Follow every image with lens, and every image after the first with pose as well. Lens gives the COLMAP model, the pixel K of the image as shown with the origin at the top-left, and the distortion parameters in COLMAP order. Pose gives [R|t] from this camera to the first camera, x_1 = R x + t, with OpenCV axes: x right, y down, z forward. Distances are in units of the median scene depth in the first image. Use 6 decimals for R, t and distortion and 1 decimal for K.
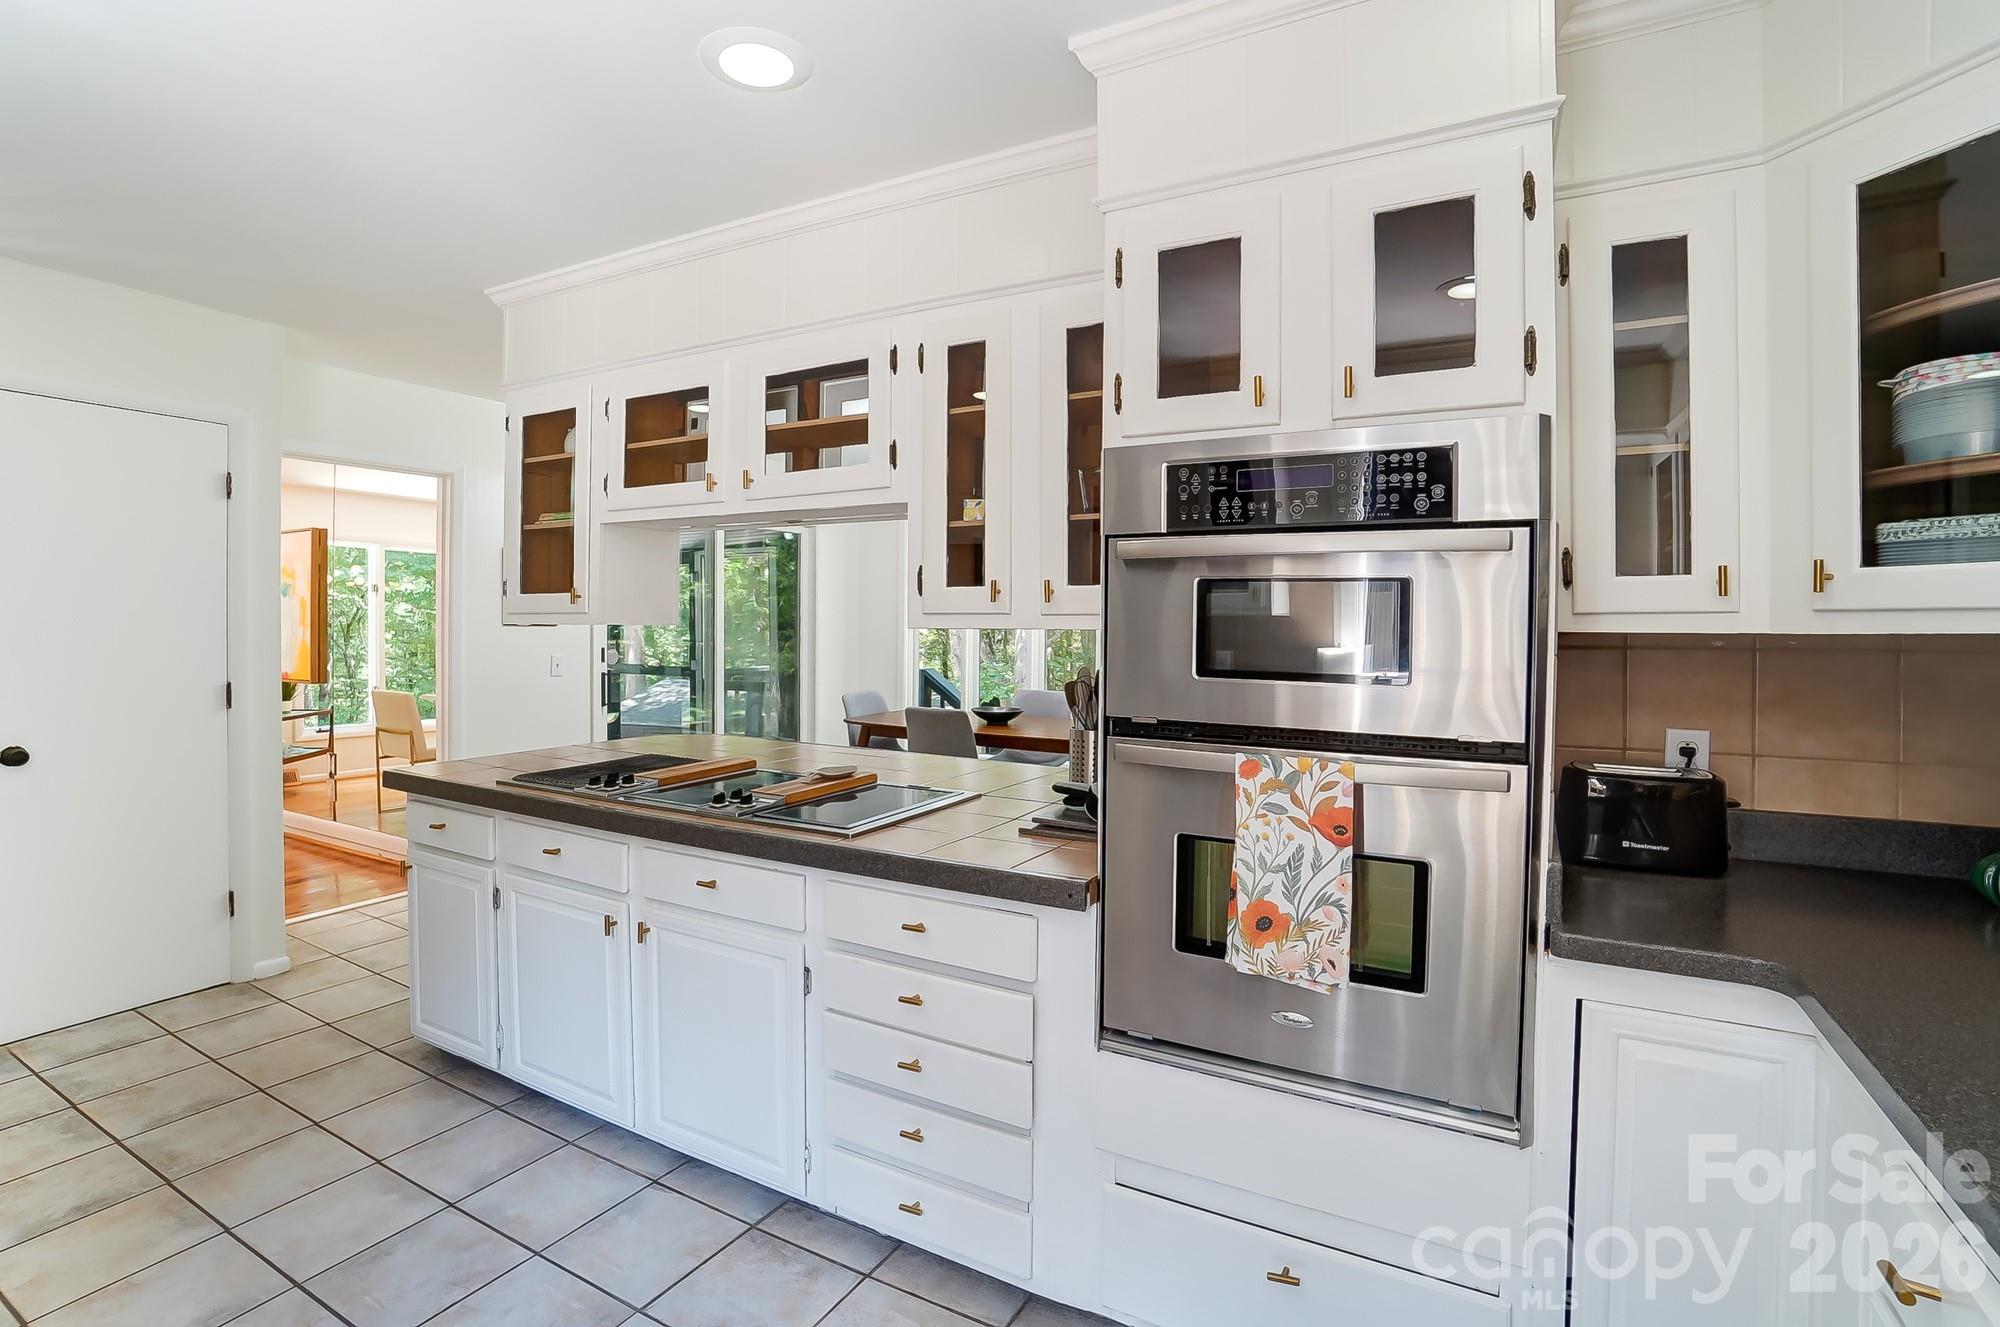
lens RADIAL K [[908.6, 0, 1002.2], [0, 908.6, 640.4], [0, 0, 1]] dist [-0.000964, -0.000101]
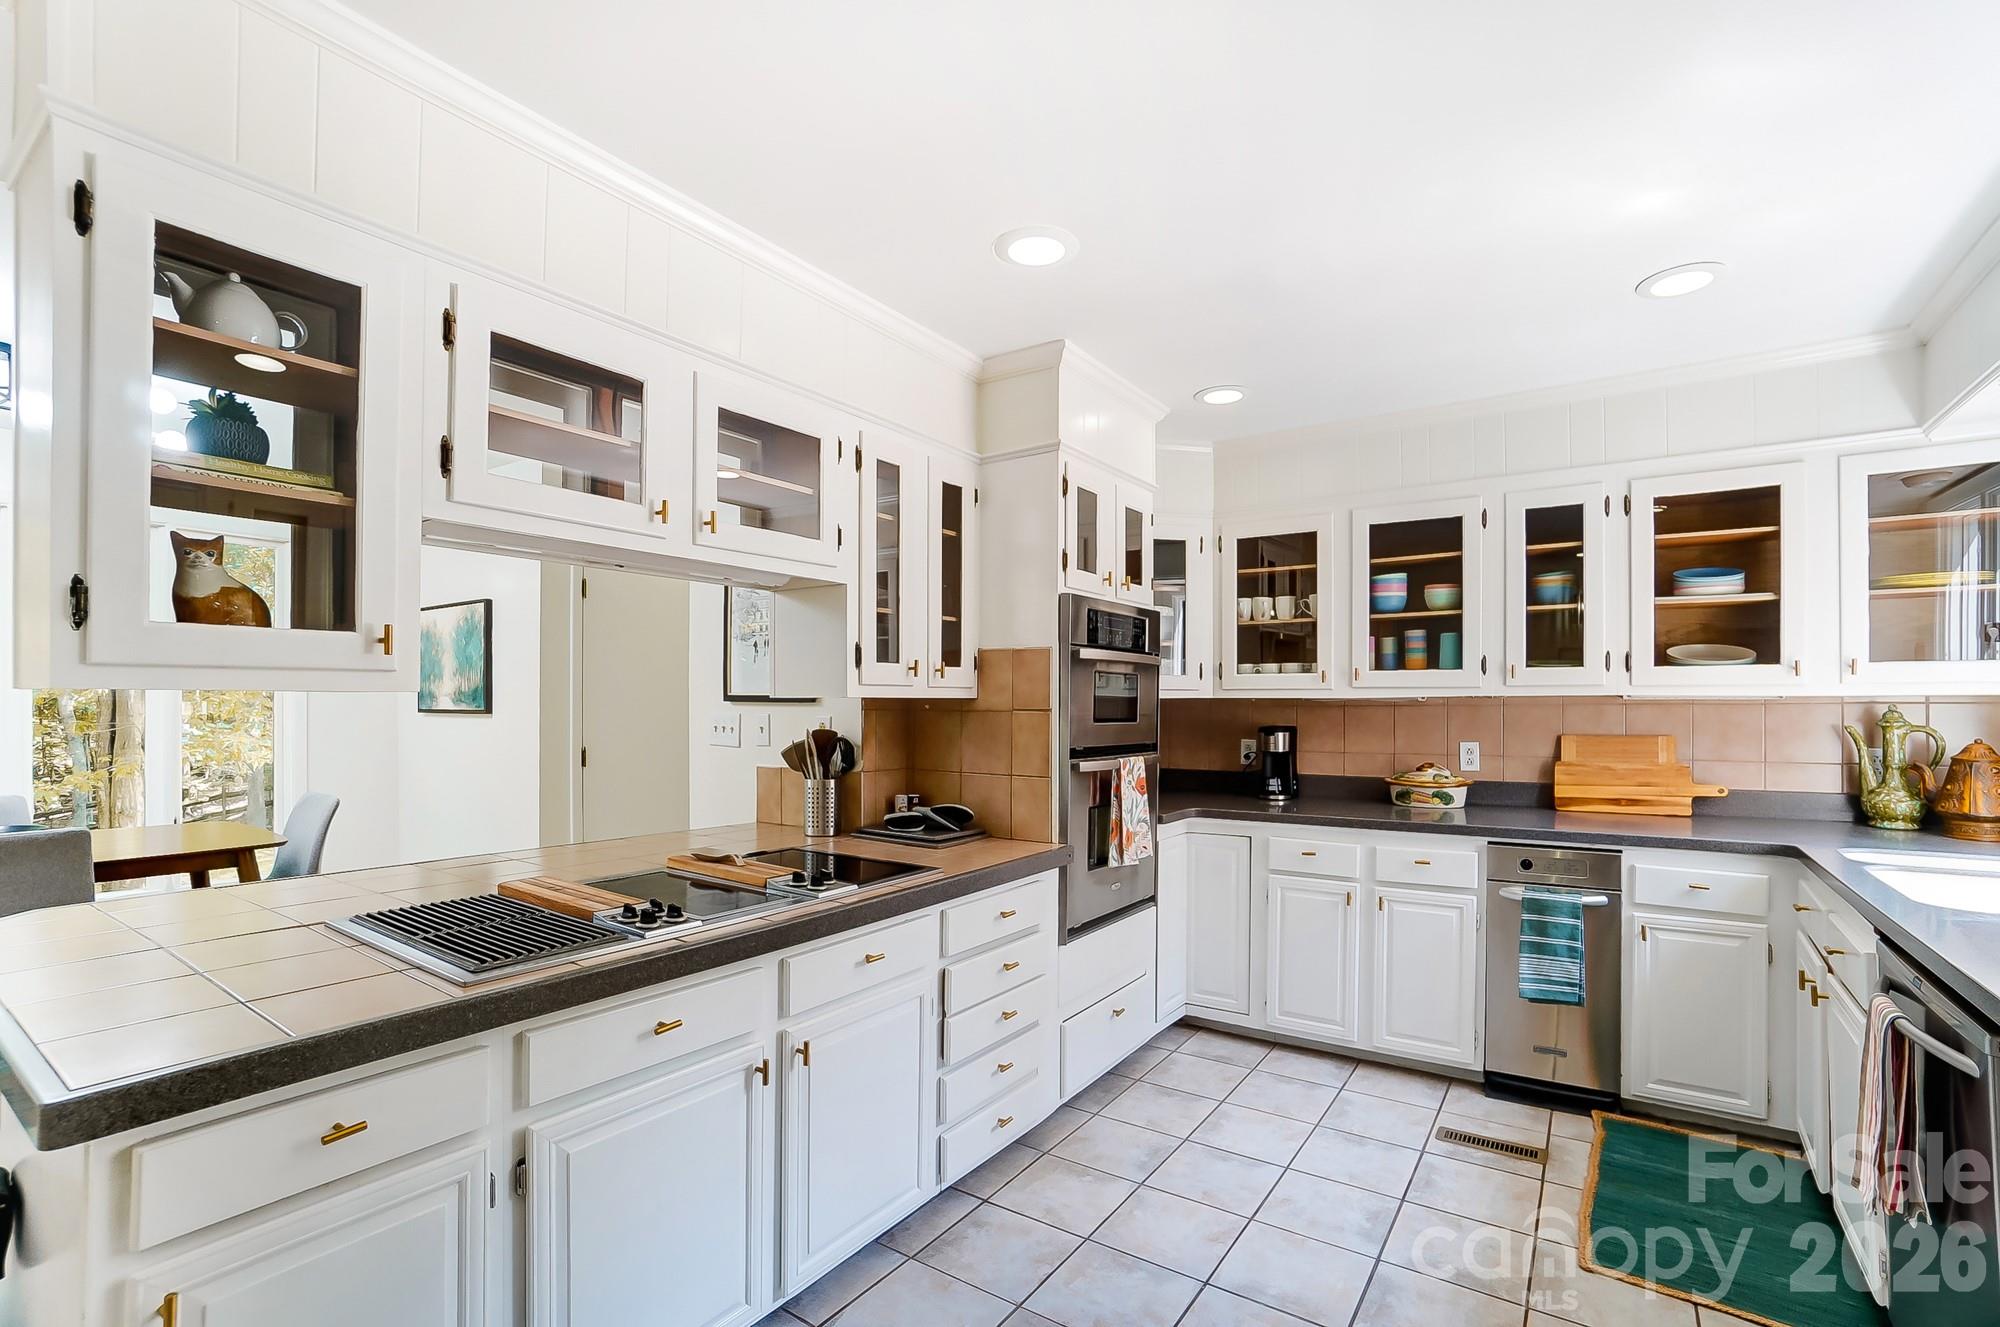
lens RADIAL K [[890.0, 0, 1002.1], [0, 890.0, 680.3], [0, 0, 1]] dist [-0.000990, -0.000048]
pose [[0.122281, 0.011159, 0.992433, -1.280805], [0.005893, 0.999911, -0.011969, -0.020636], [-0.992478, 0.007312, 0.122204, 0.746007]]
